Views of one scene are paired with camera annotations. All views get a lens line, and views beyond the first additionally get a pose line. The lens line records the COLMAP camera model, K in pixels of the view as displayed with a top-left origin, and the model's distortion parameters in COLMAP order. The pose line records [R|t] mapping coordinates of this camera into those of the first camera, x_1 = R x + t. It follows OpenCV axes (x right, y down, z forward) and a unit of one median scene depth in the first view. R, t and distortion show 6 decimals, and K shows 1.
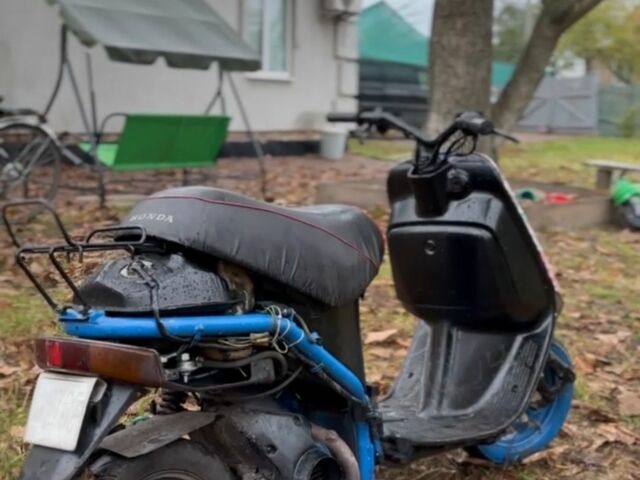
lens RADIAL K [[920.6, 0, 320.0], [0, 920.6, 240.0], [0, 0, 1]] dist [0.322165, -0.702301]
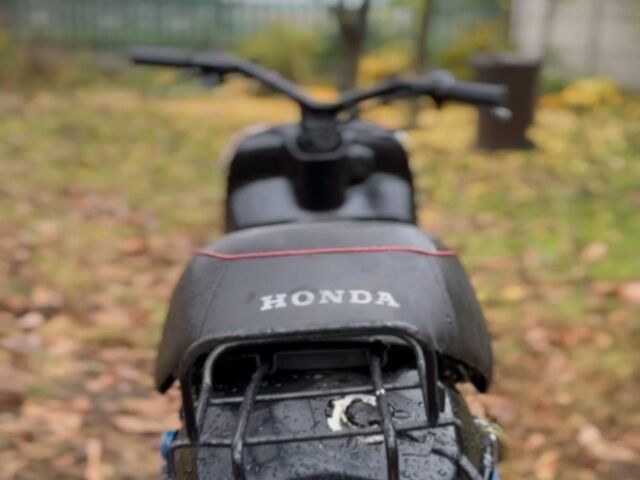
lens RADIAL K [[920.6, 0, 320.0], [0, 920.6, 240.0], [0, 0, 1]] dist [0.322165, -0.702301]
pose [[0.714229, -0.100281, 0.692691, -0.493350], [0.035429, 0.993594, 0.107312, -0.102579], [-0.699015, -0.052104, 0.713206, 0.633320]]
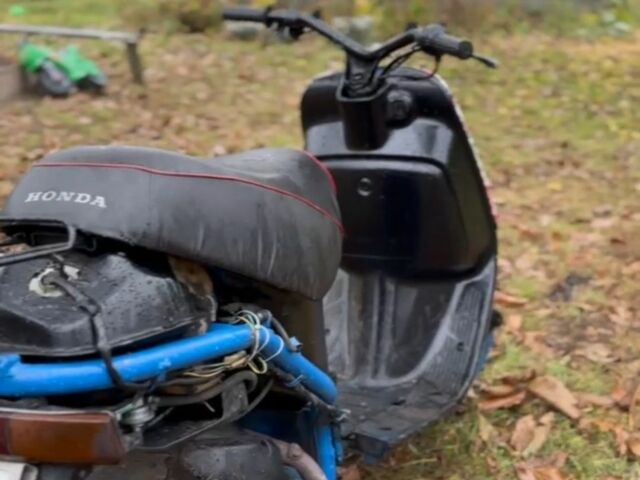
lens RADIAL K [[920.6, 0, 320.0], [0, 920.6, 240.0], [0, 0, 1]] dist [0.322165, -0.702301]
pose [[0.961159, -0.052951, 0.270867, -0.183376], [0.011260, 0.988129, 0.153213, -0.091672], [-0.275764, -0.144212, 0.950346, 0.297345]]
